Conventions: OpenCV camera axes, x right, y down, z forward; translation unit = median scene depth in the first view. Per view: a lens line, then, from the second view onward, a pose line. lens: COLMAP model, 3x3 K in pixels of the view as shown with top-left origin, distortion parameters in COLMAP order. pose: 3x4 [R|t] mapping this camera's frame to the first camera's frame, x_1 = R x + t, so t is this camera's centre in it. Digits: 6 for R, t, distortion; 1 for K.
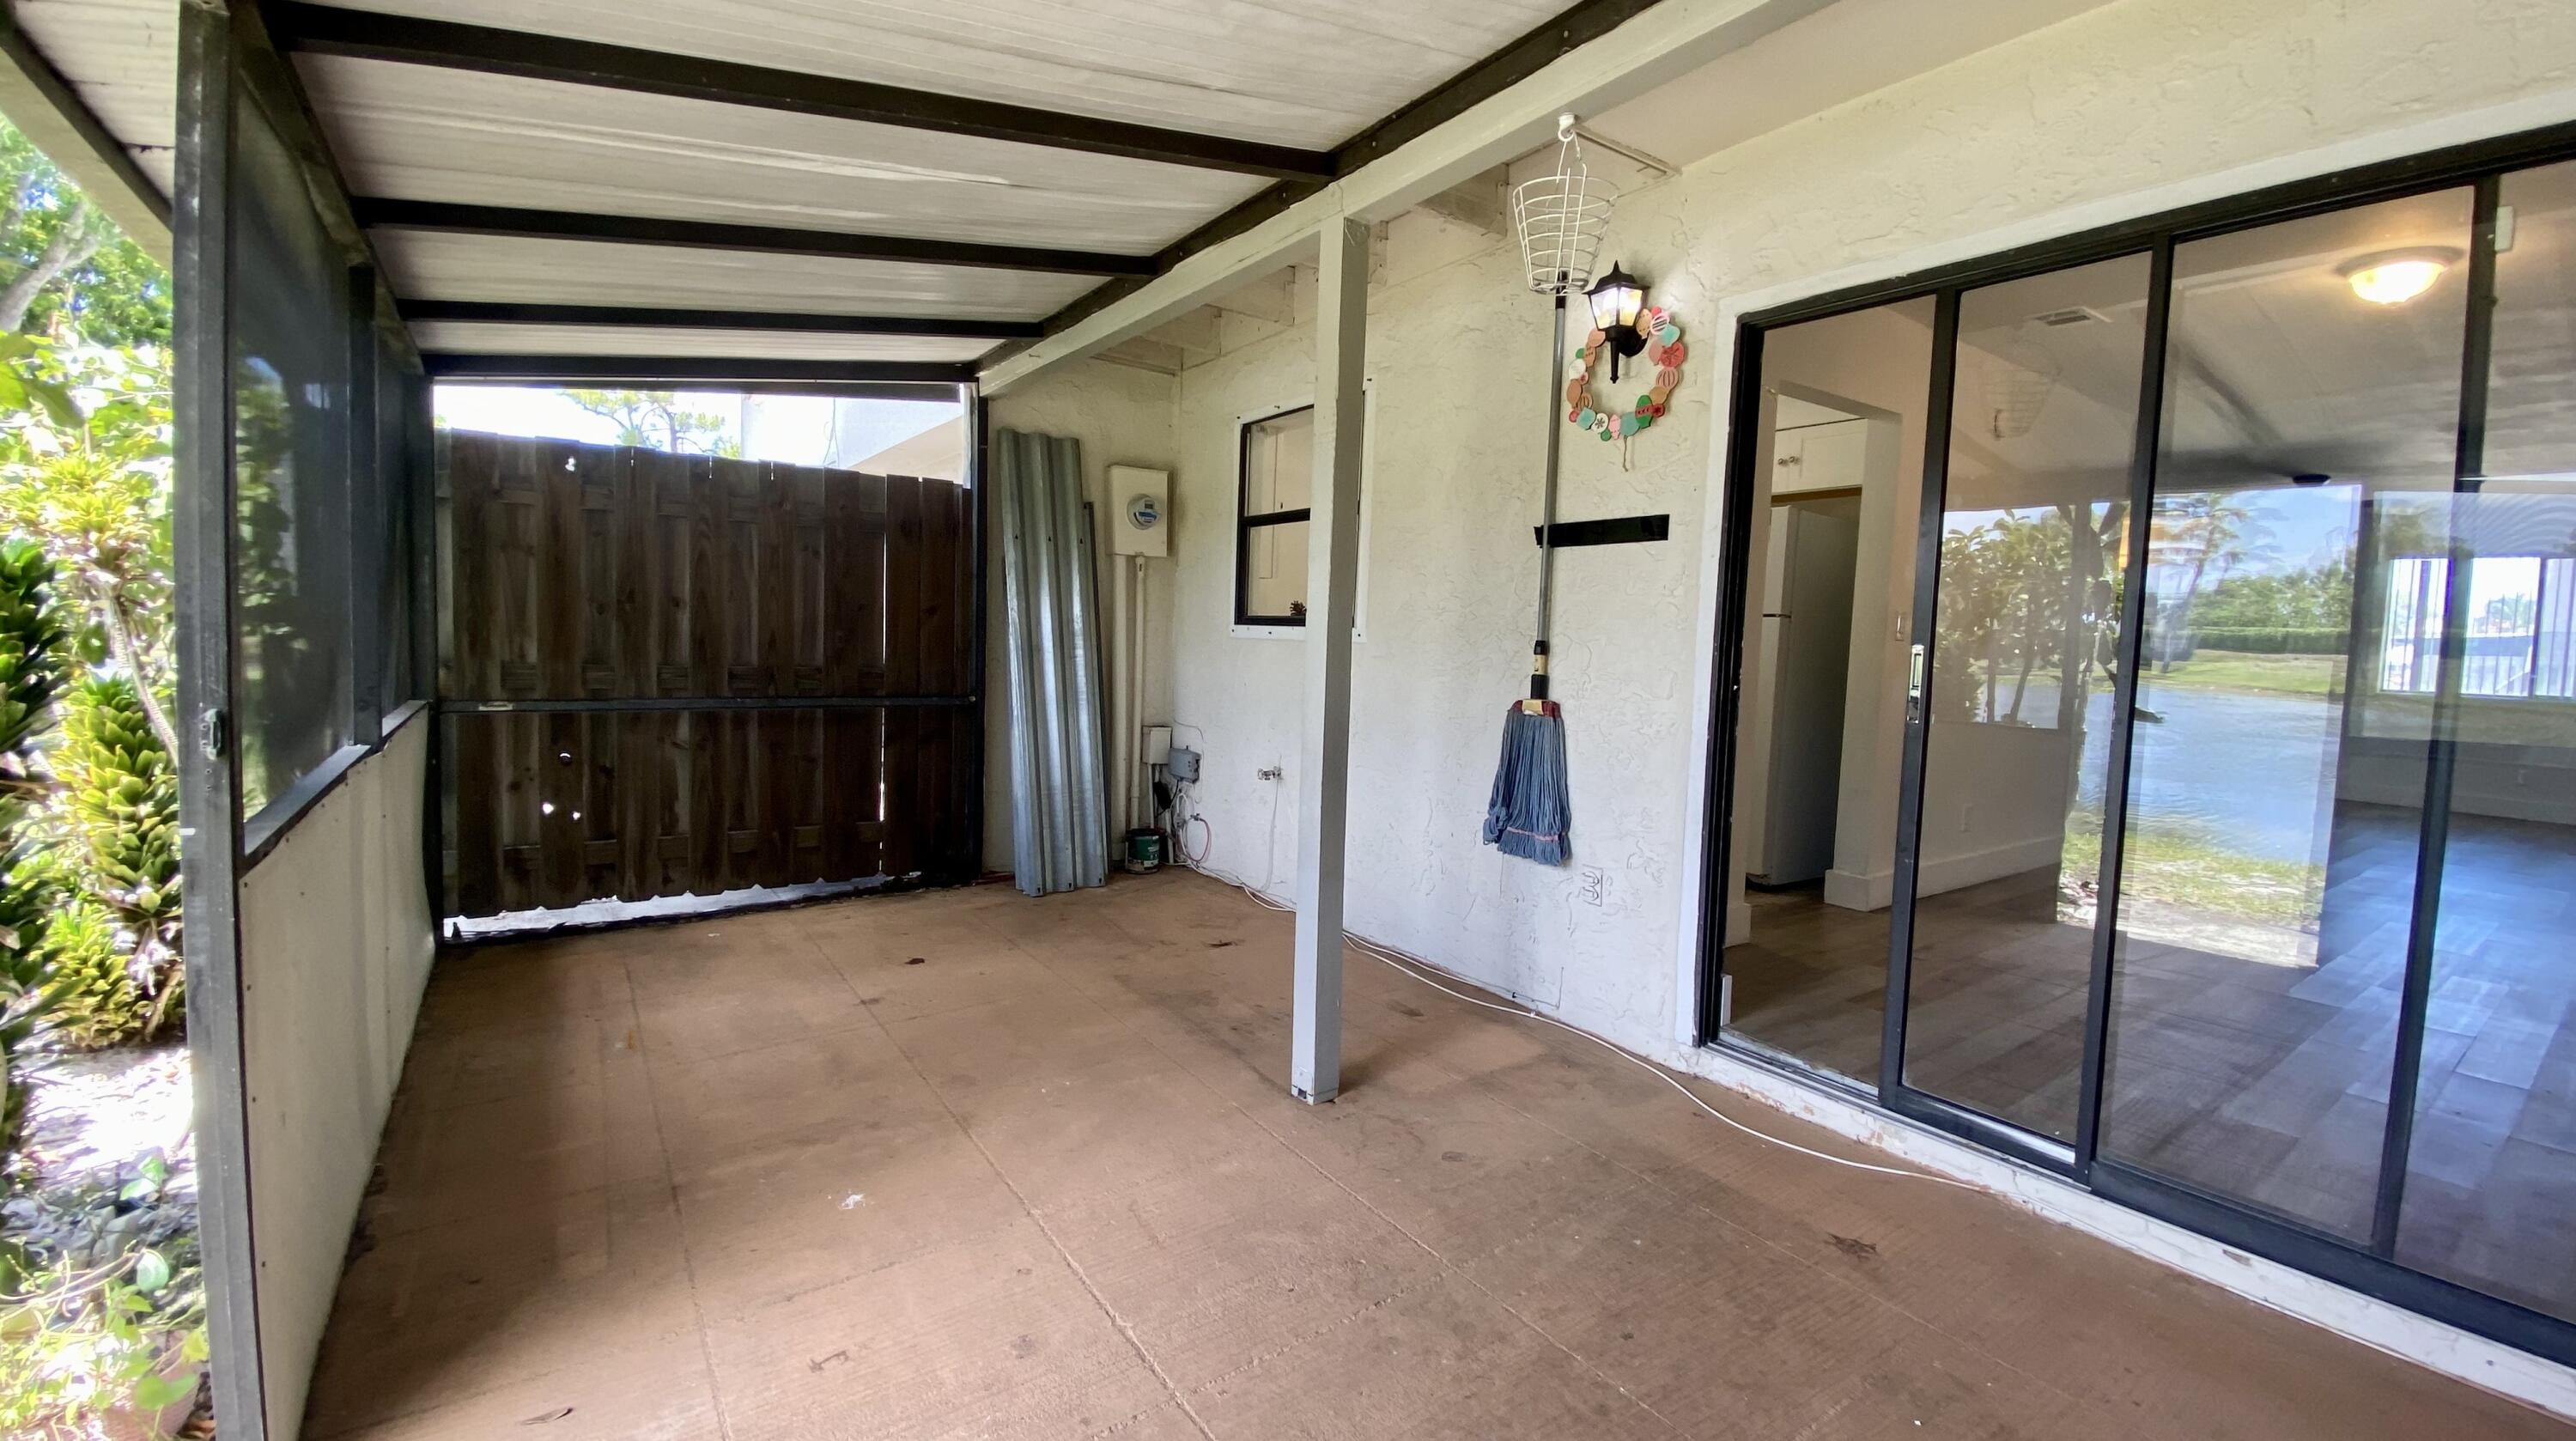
lens RADIAL K [[1033.6, 0, 1288.0], [0, 1033.6, 720.5], [0, 0, 1]] dist [0.043098, -0.000143]
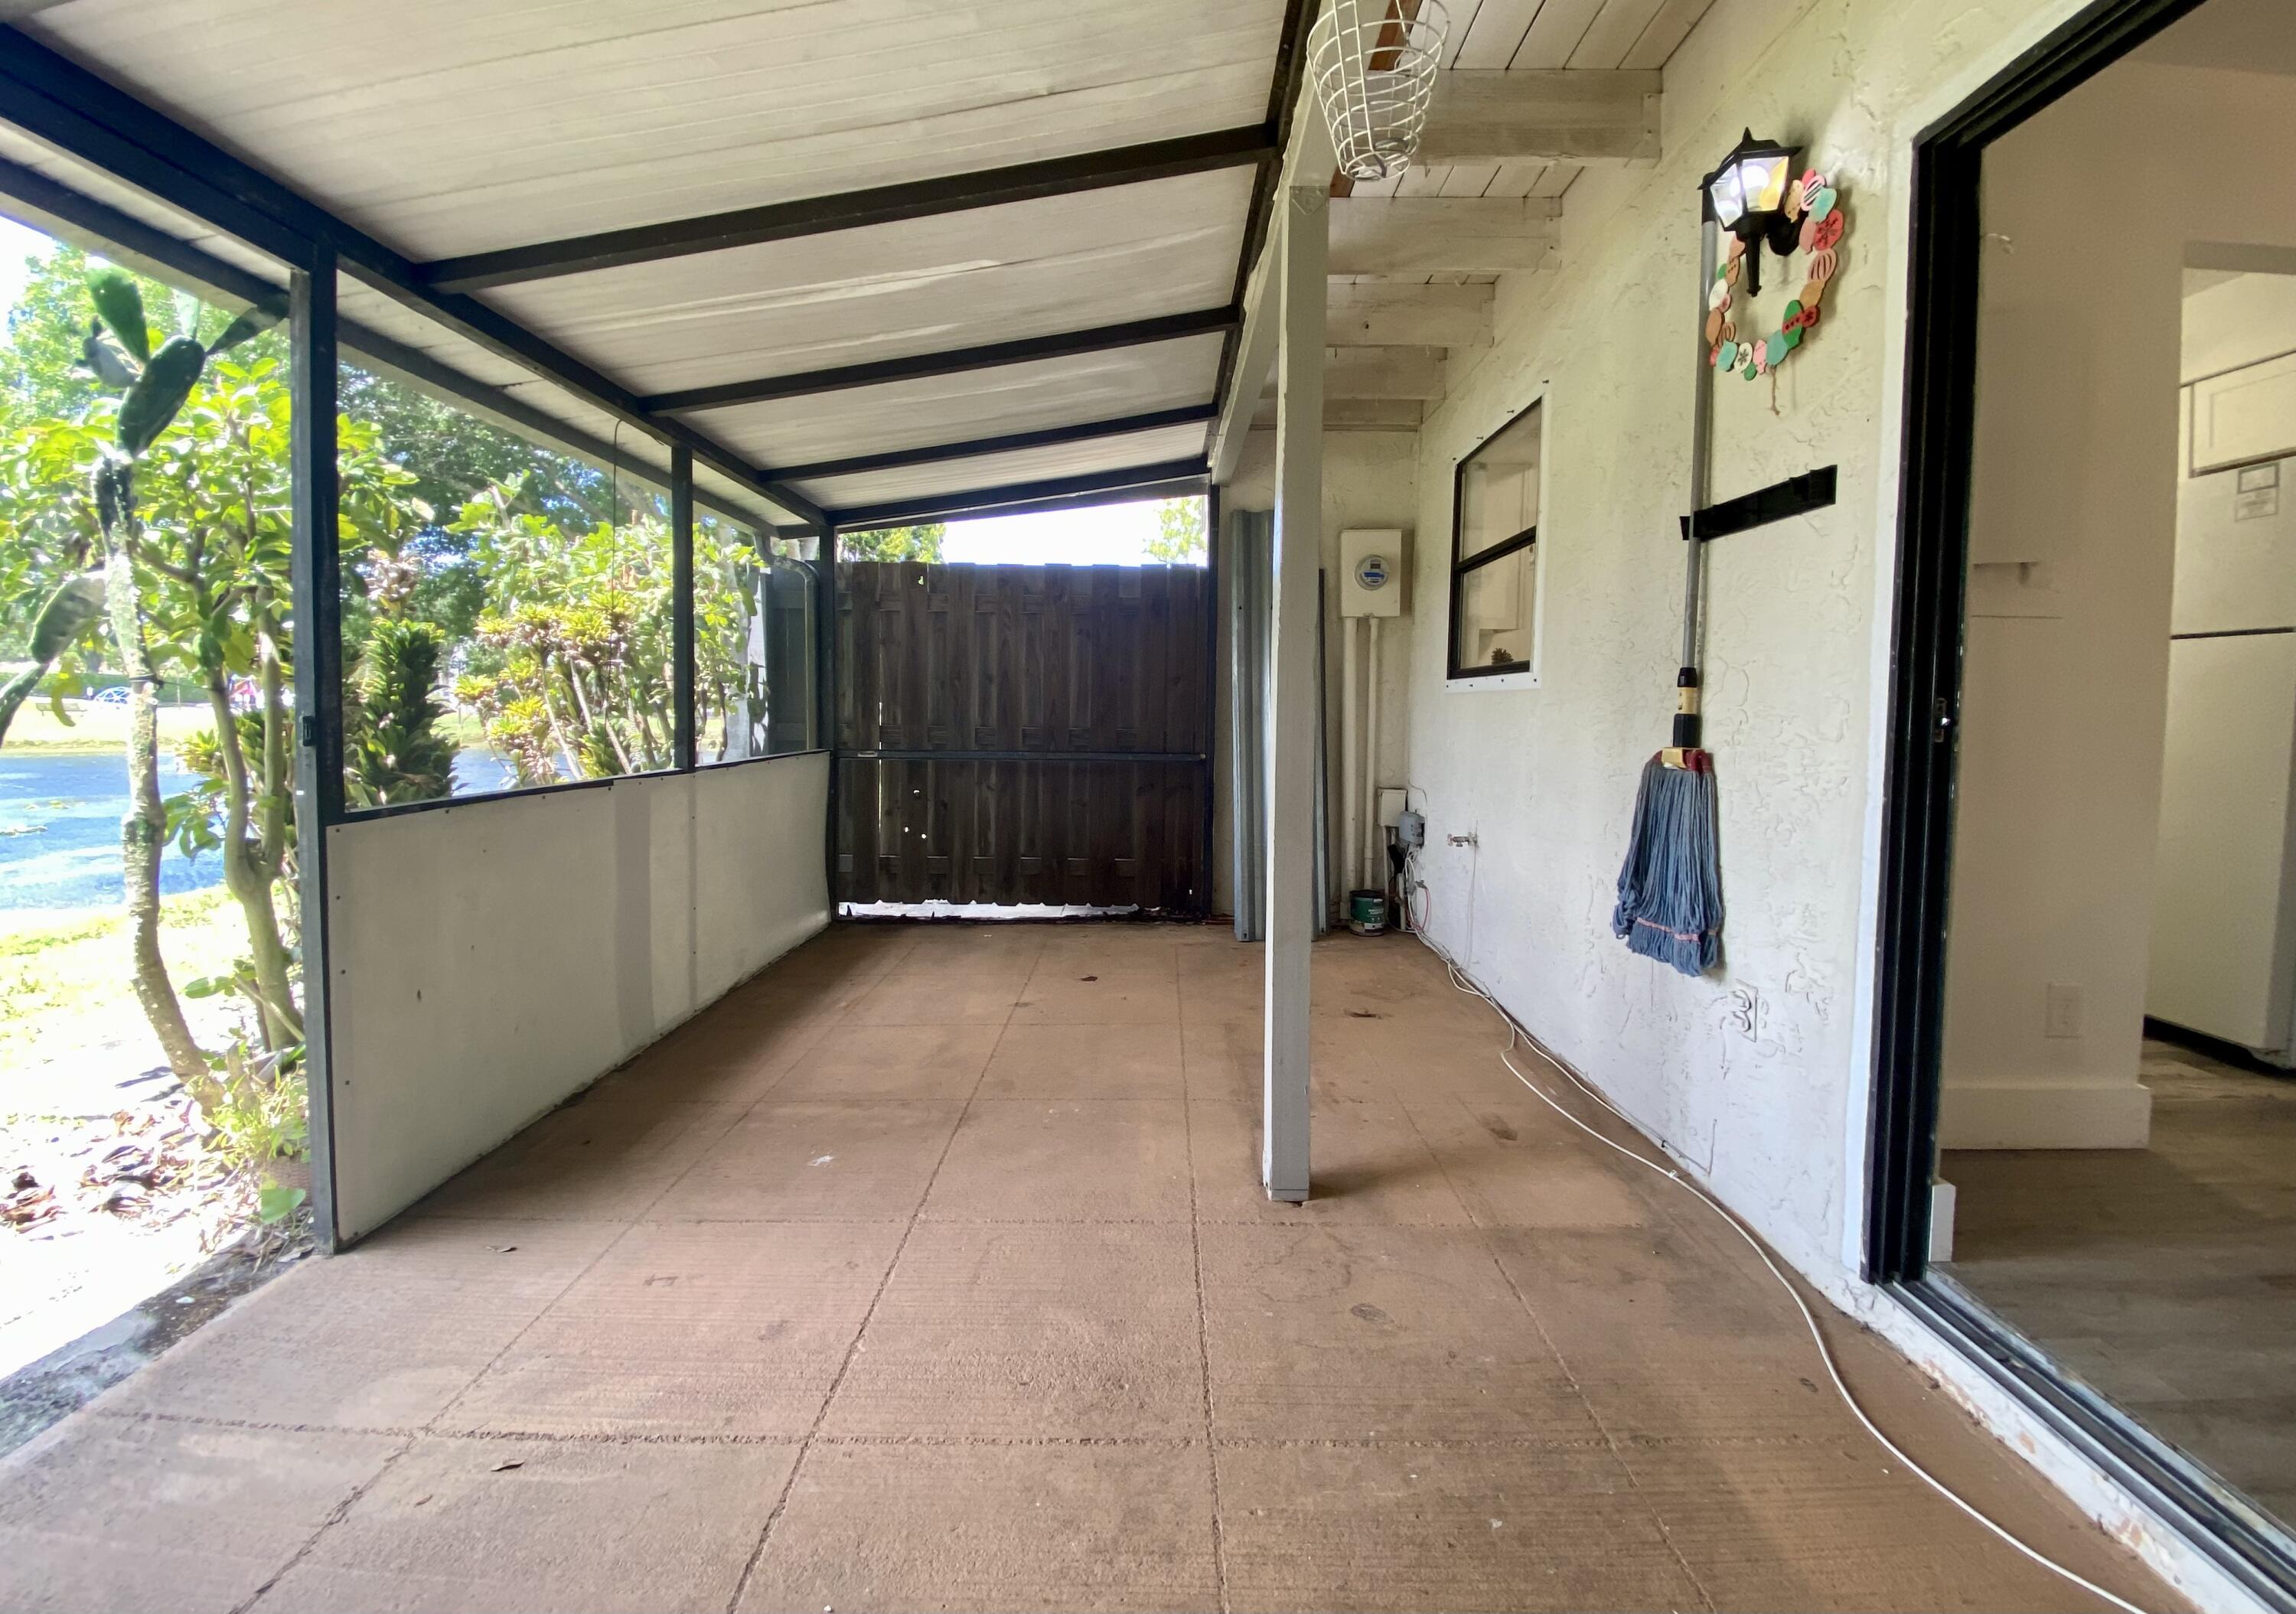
lens RADIAL K [[926.5, 0, 1146.3], [0, 926.5, 764.5], [0, 0, 1]] dist [0.039993, -0.027576]
pose [[0.814916, 0.013495, -0.579422, 0.274147], [-0.034634, 0.999076, -0.025442, 0.019073], [0.578544, 0.040801, 0.814630, 0.200195]]
